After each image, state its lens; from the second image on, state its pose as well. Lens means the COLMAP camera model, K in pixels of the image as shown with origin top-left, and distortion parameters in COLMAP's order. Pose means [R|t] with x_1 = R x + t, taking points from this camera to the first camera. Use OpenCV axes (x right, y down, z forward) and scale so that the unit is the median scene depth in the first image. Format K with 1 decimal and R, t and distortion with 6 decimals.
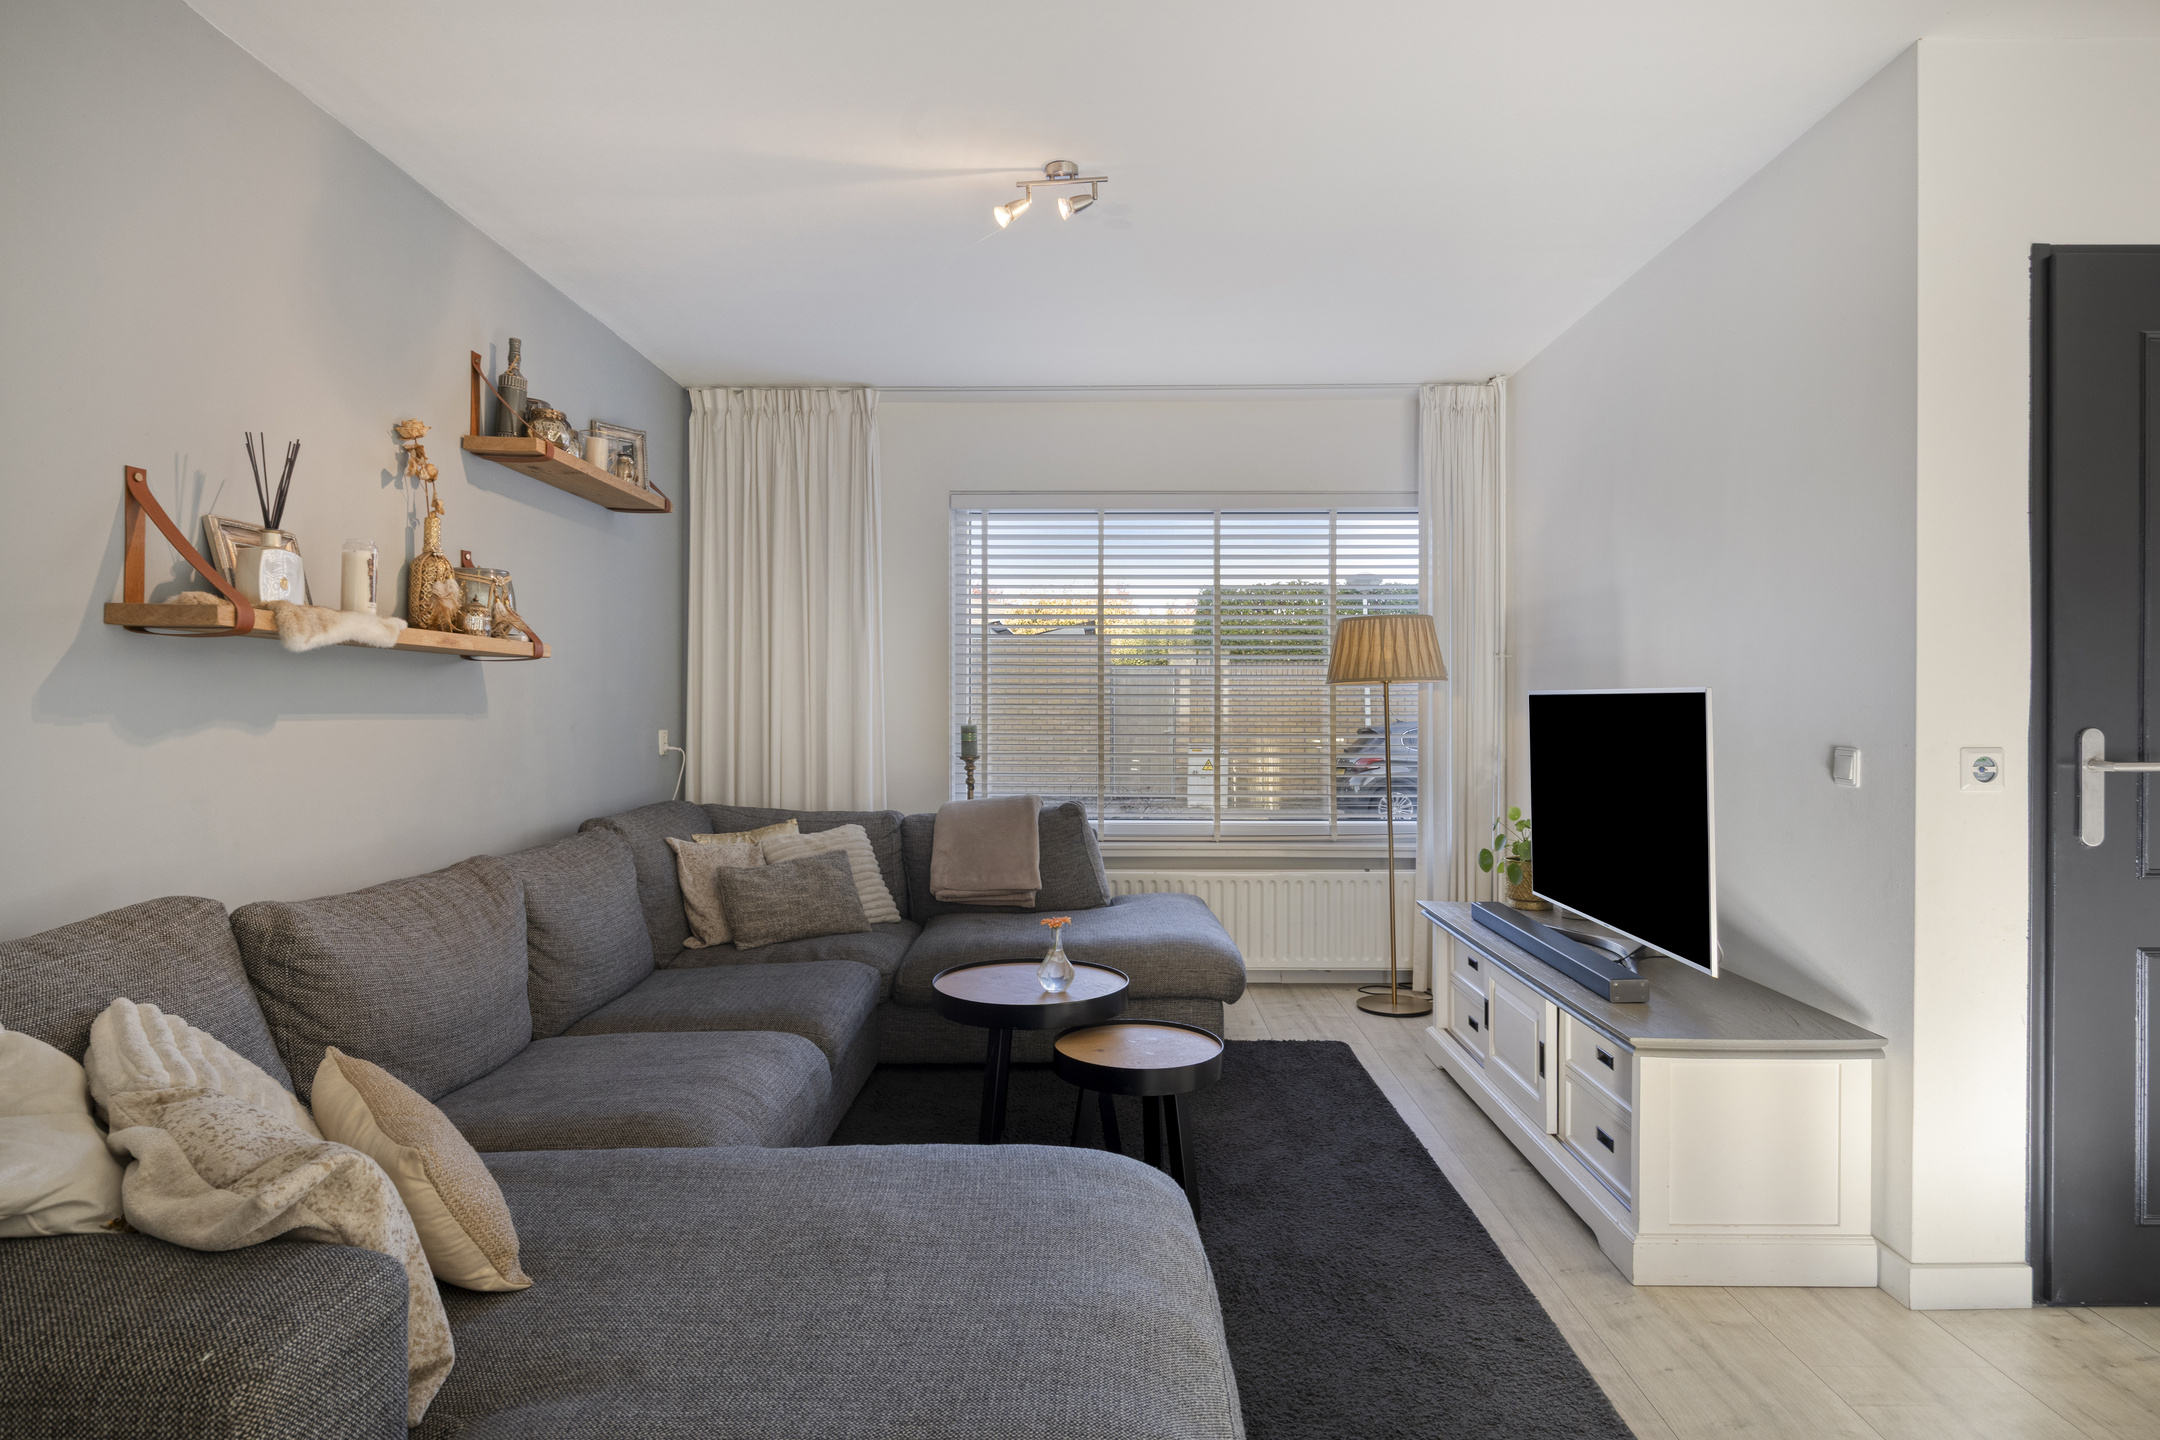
lens RADIAL K [[1177.8, 0, 1087.0], [0, 1177.8, 675.3], [0, 0, 1]] dist [-0.005816, 0.000157]
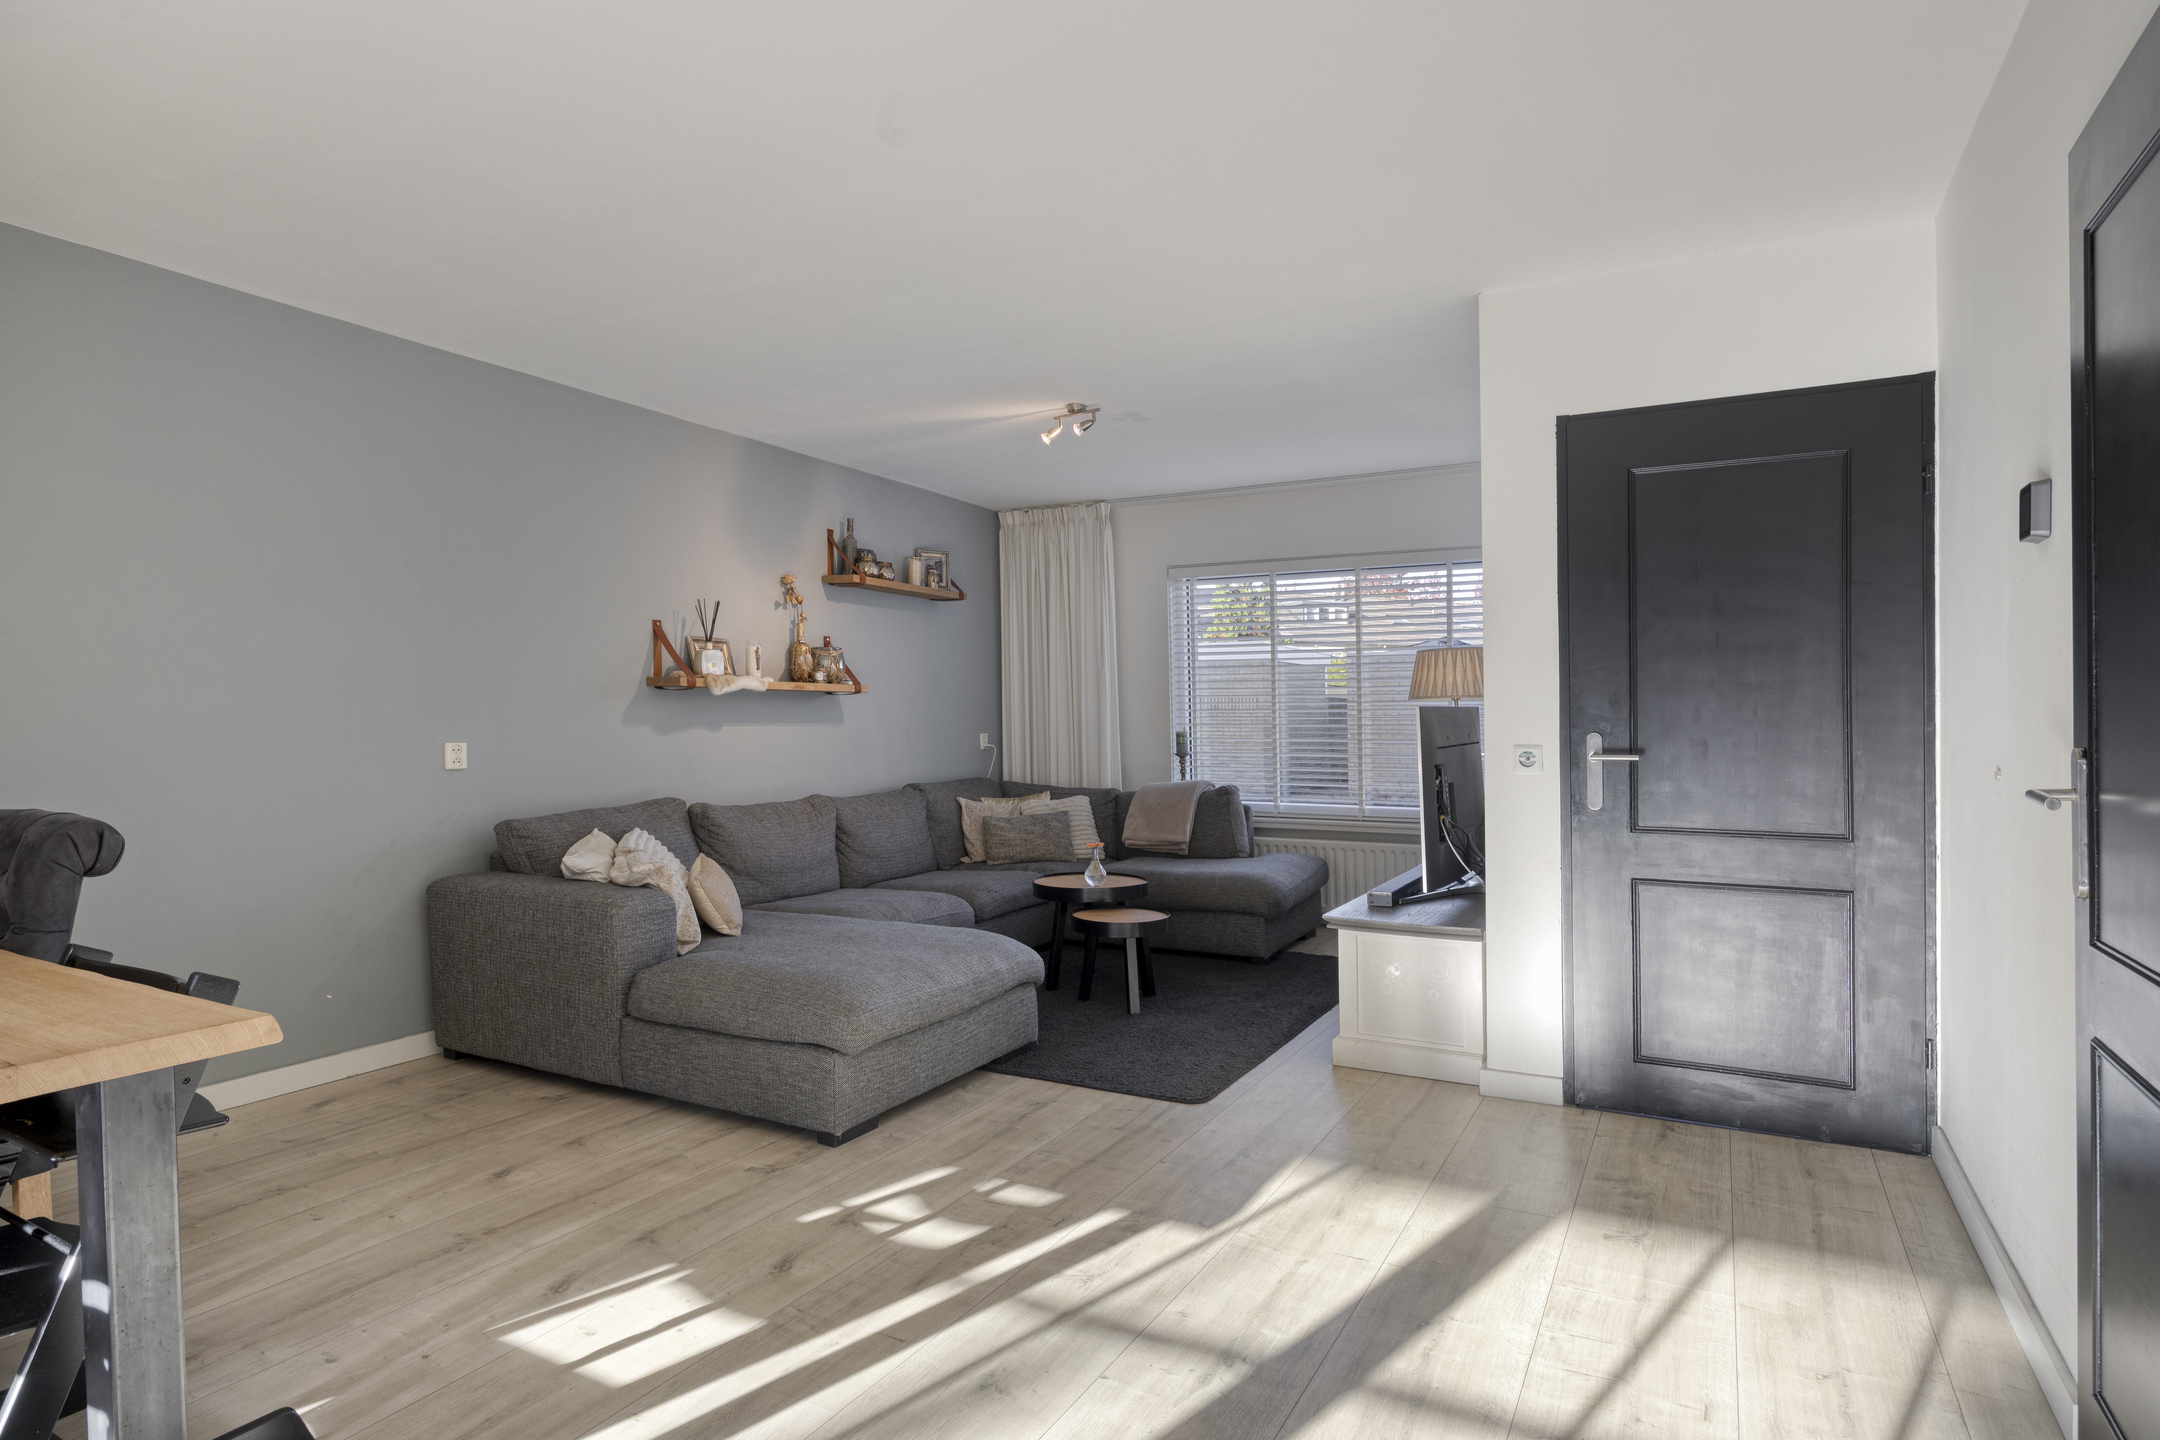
lens RADIAL K [[1165.7, 0, 1074.7], [0, 1165.7, 727.6], [0, 0, 1]] dist [0.000090, -0.000076]
pose [[0.885961, 0.002094, -0.463754, 0.766367], [0.014309, 0.999390, 0.031850, -0.015415], [0.463538, -0.034854, 0.885391, -0.525636]]
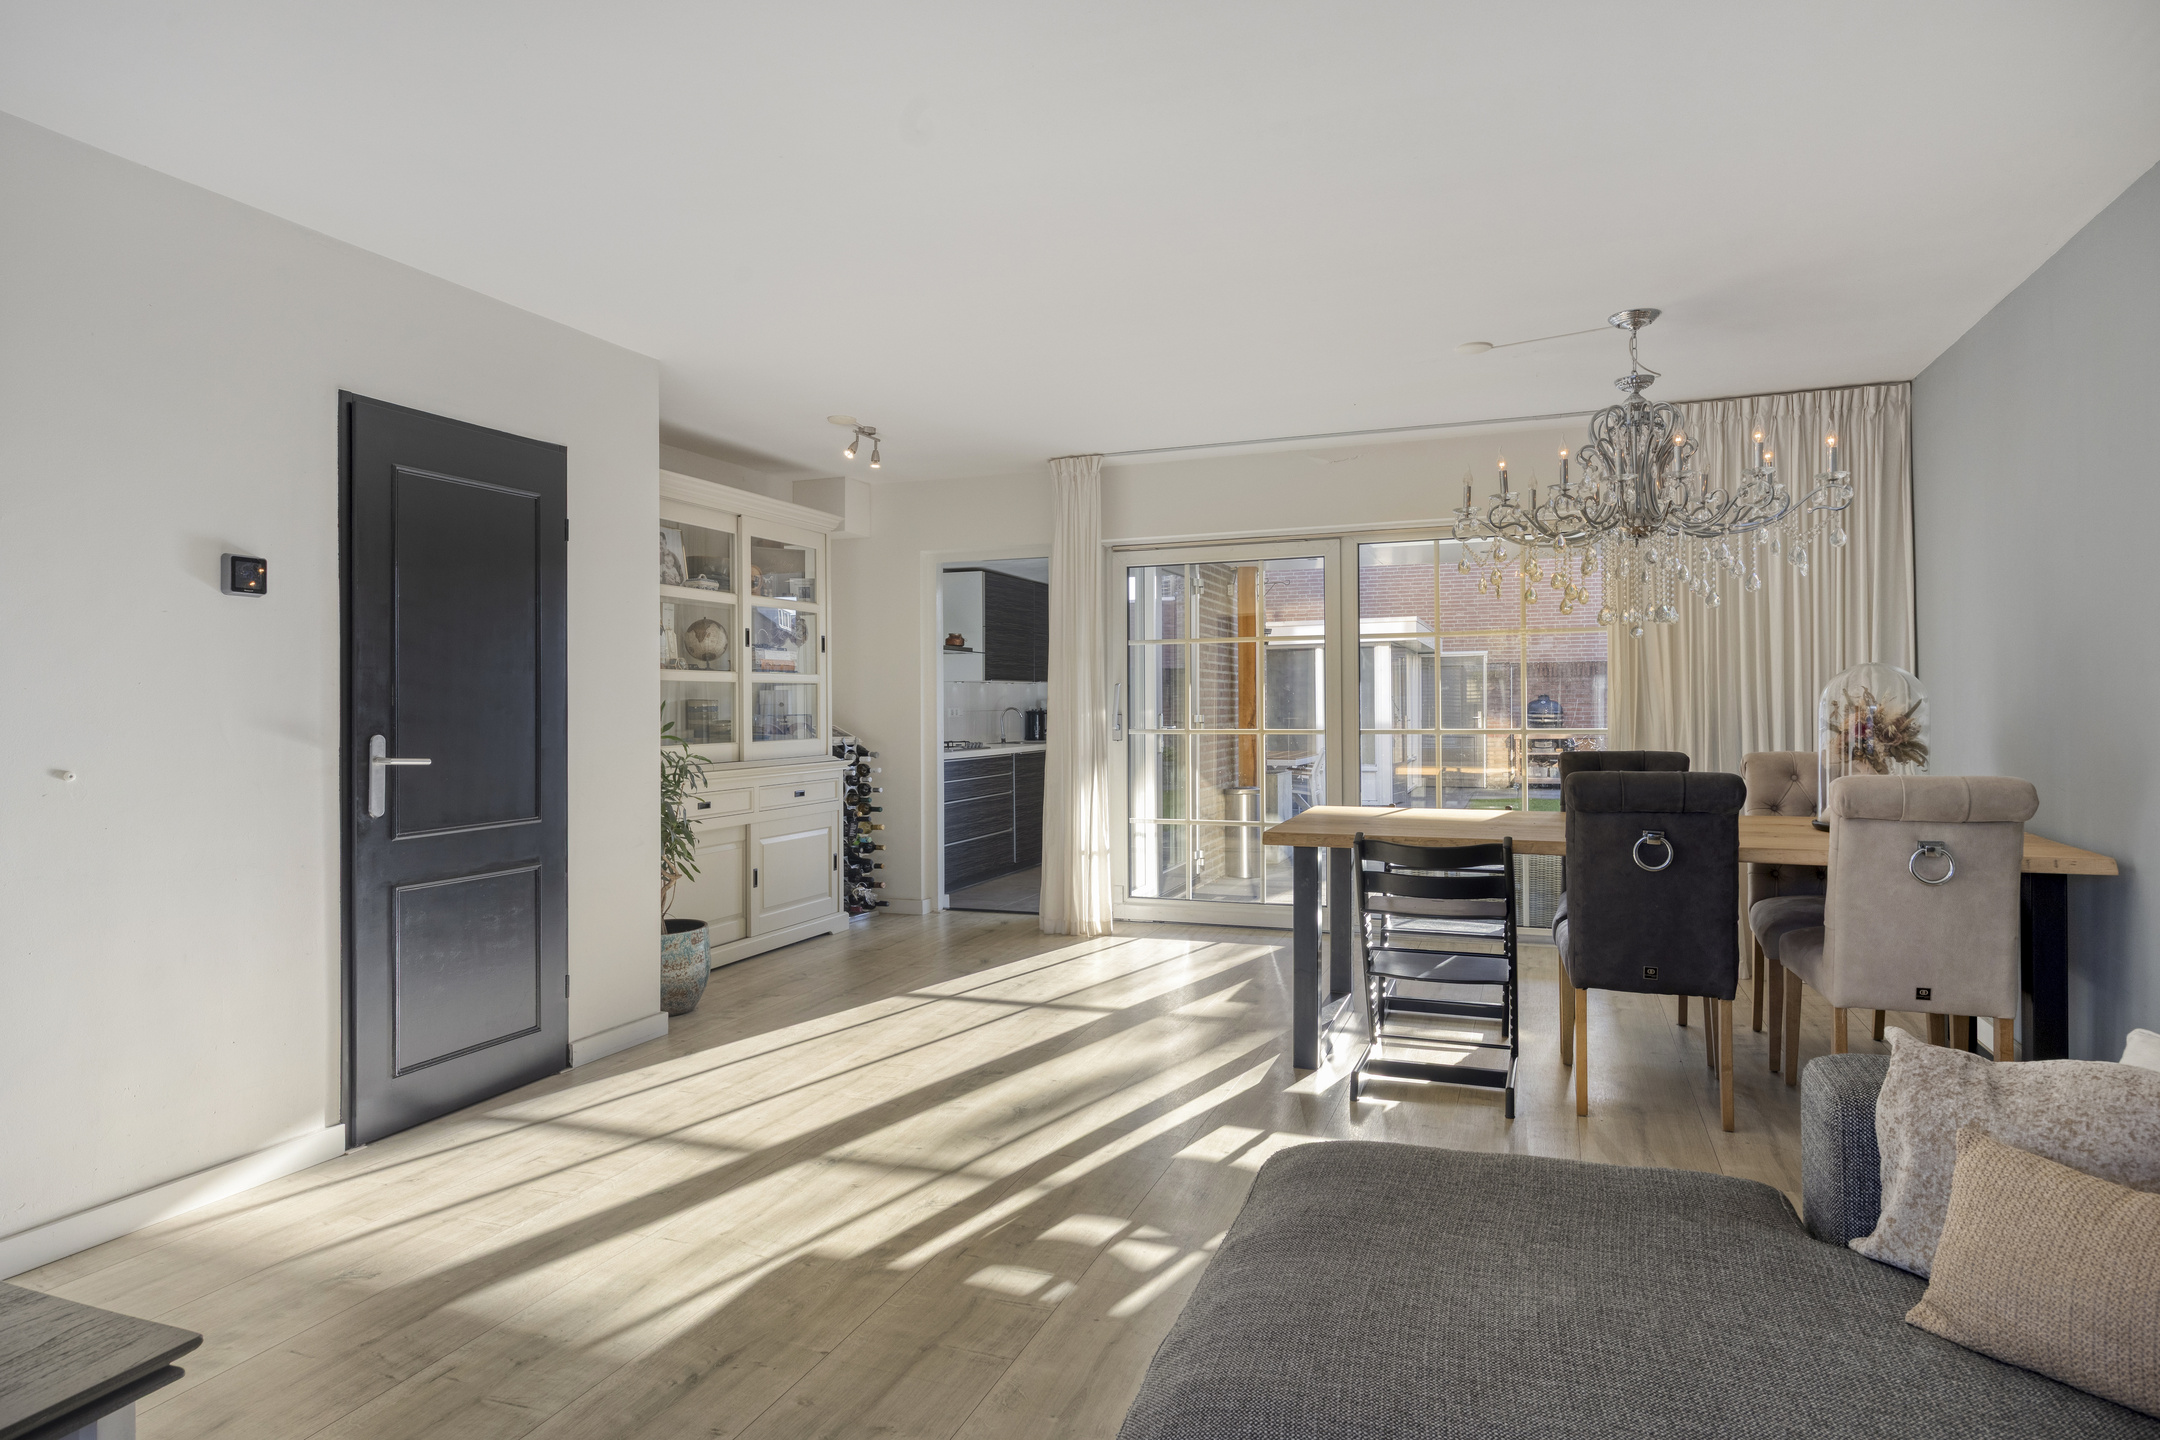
lens RADIAL K [[1216.9, 0, 1073.5], [0, 1216.9, 702.2], [0, 0, 1]] dist [0.000681, 0.001025]
pose [[-0.937562, 0.007353, 0.347741, -0.096798], [-0.003094, 0.999561, -0.029477, 0.024980], [-0.347805, -0.028712, -0.937127, 1.161692]]
